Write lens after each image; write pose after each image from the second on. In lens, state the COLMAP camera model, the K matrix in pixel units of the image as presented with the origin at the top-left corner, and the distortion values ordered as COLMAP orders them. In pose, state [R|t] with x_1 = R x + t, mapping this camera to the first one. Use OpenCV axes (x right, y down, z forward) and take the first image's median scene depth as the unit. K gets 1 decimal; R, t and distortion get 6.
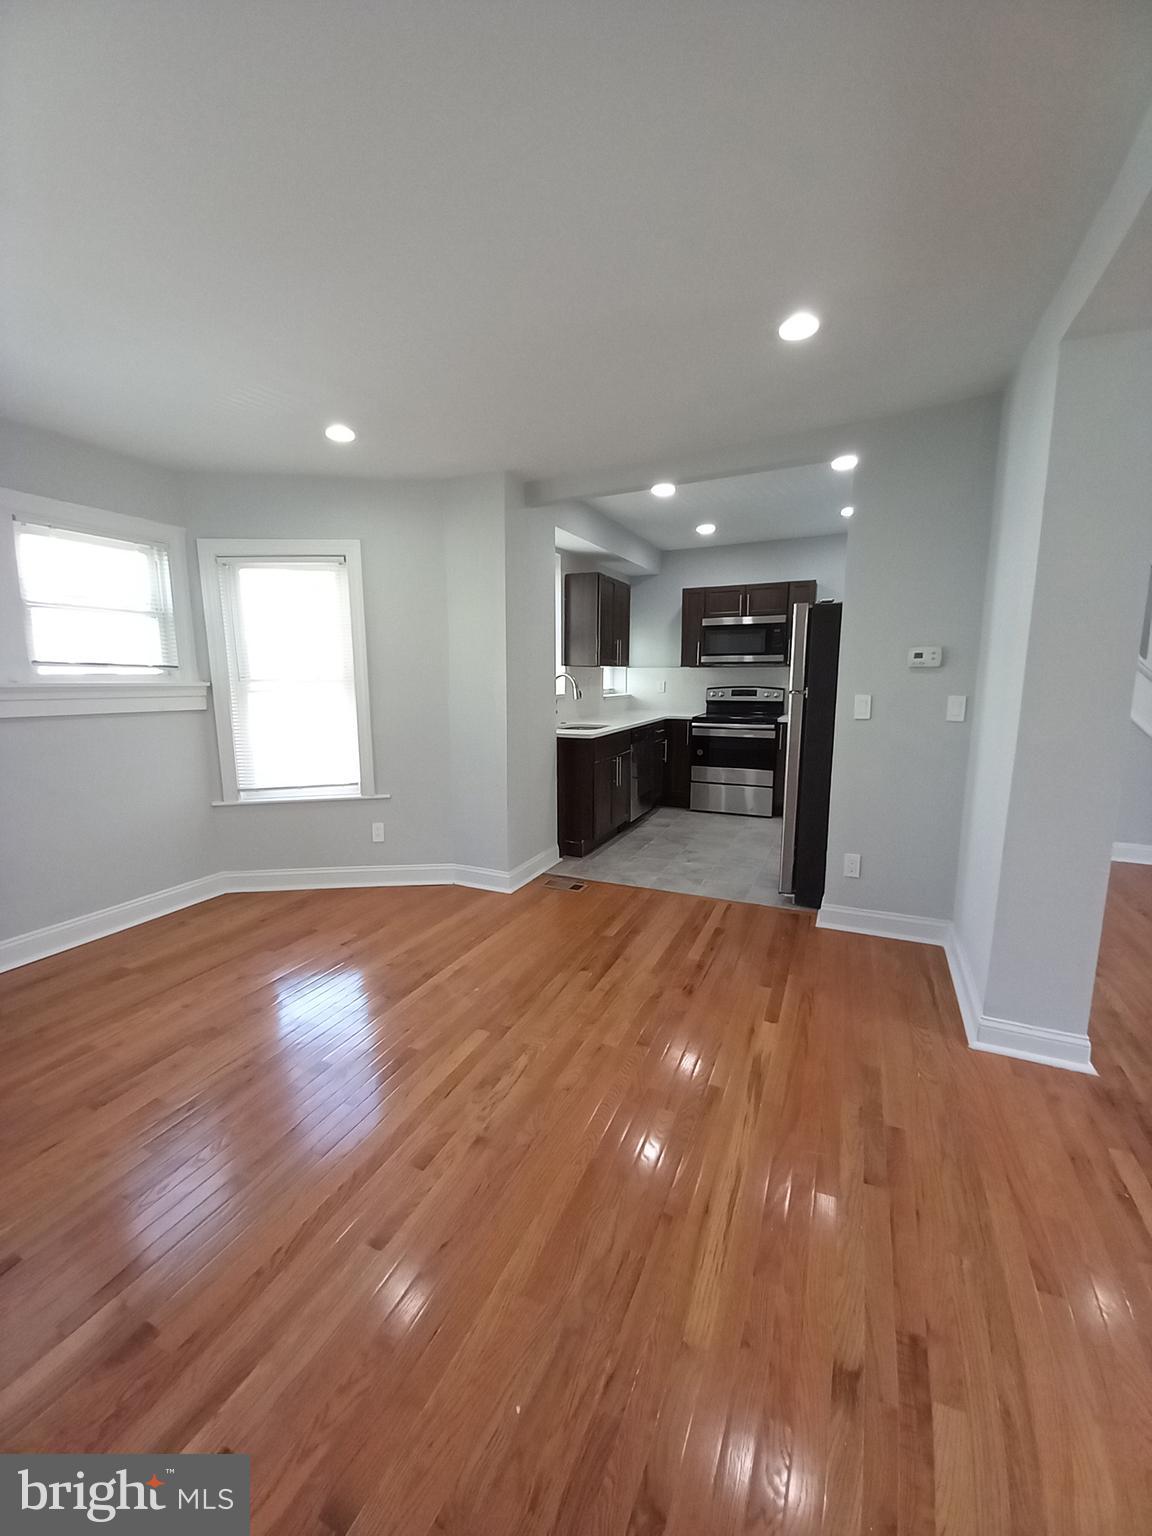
lens RADIAL K [[607.6, 0, 550.9], [0, 607.6, 766.1], [0, 0, 1]] dist [-0.000513, -0.000039]
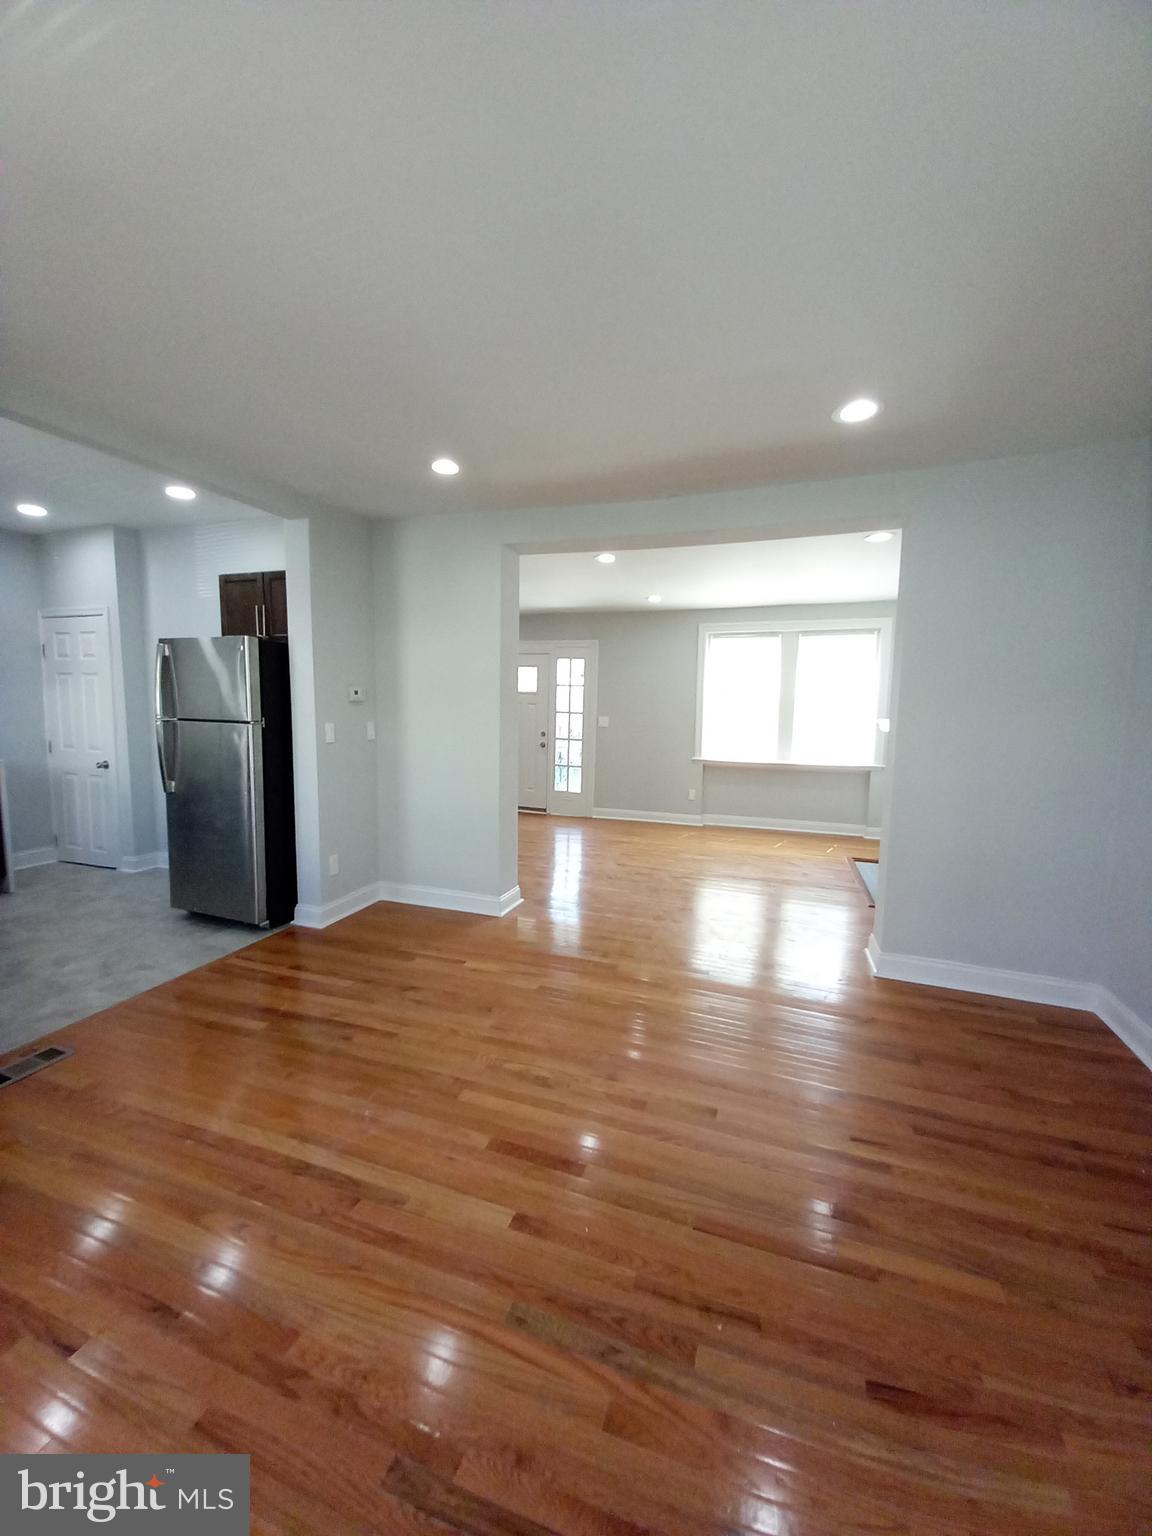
lens RADIAL K [[613.8, 0, 576.0], [0, 613.8, 768.0], [0, 0, 1]] dist [0.015965, -0.014787]
pose [[-0.111653, -0.103184, 0.988376, -0.563980], [0.138910, 0.983209, 0.118336, -0.078178], [-0.983991, 0.150508, -0.095445, 0.472485]]
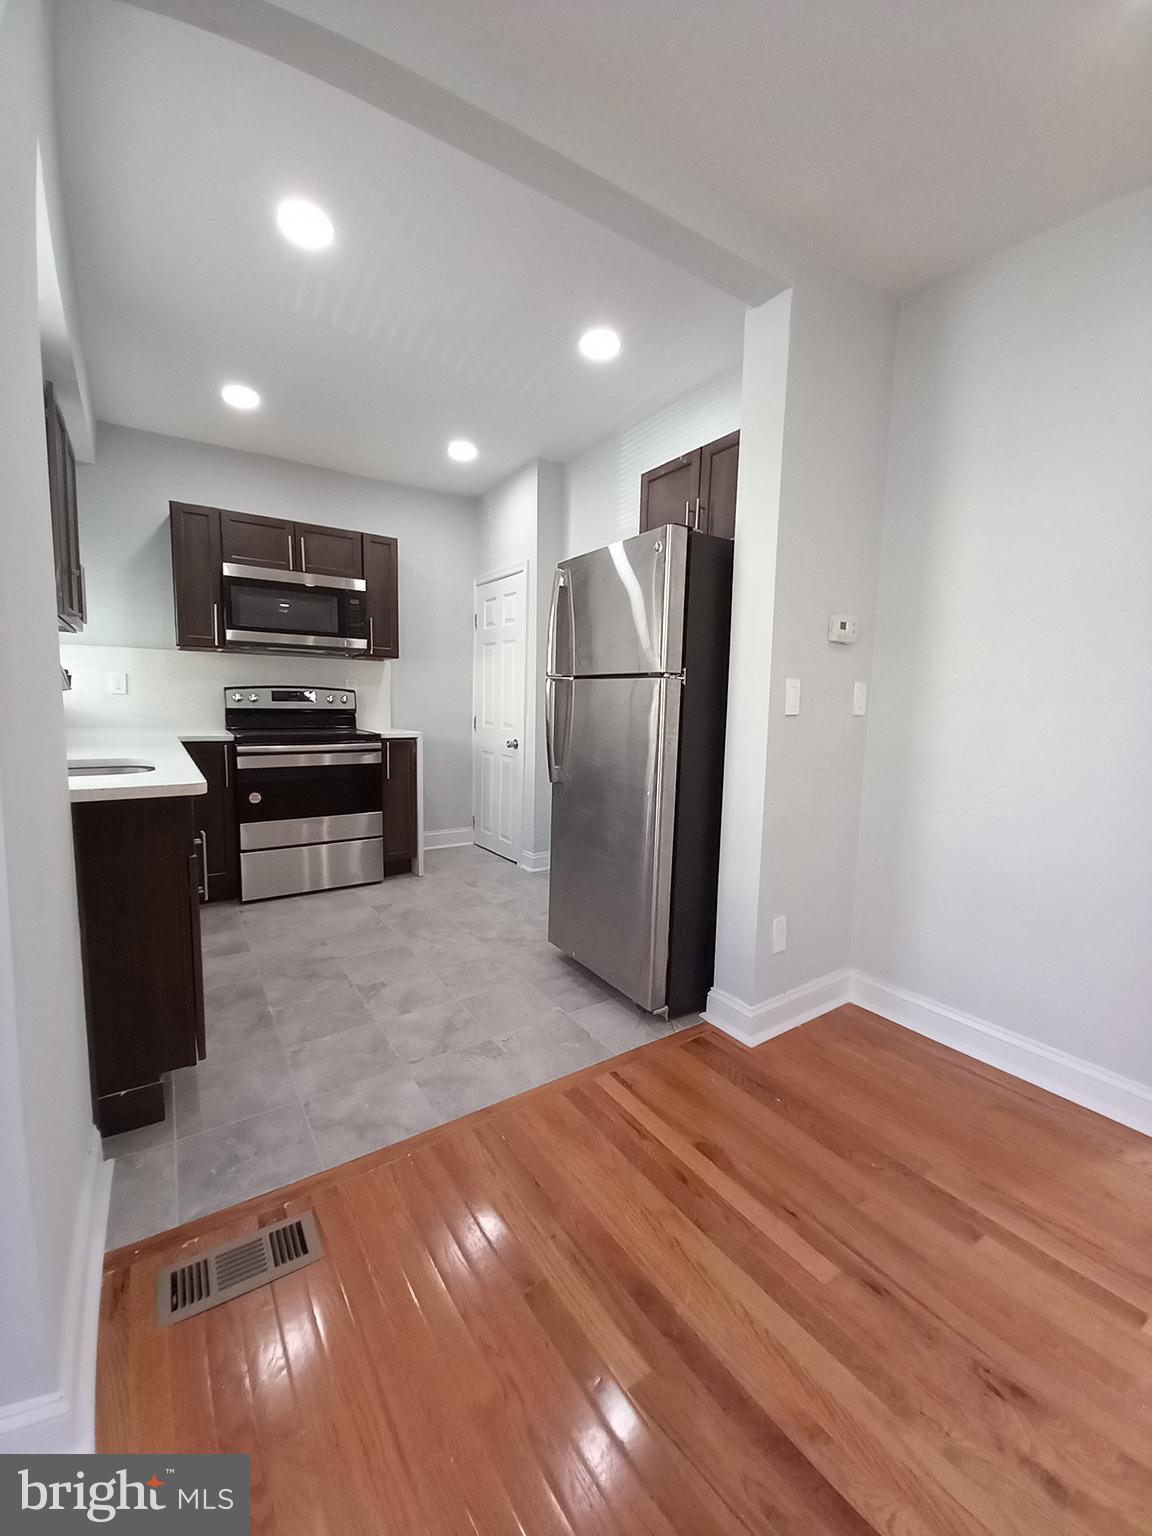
lens RADIAL K [[613.8, 0, 576.0], [0, 613.8, 768.0], [0, 0, 1]] dist [0.015965, -0.014787]
pose [[0.497864, -0.080318, 0.863528, -0.141319], [0.109746, 0.993532, 0.029136, -0.048545], [-0.860283, 0.080263, 0.503458, 0.640702]]
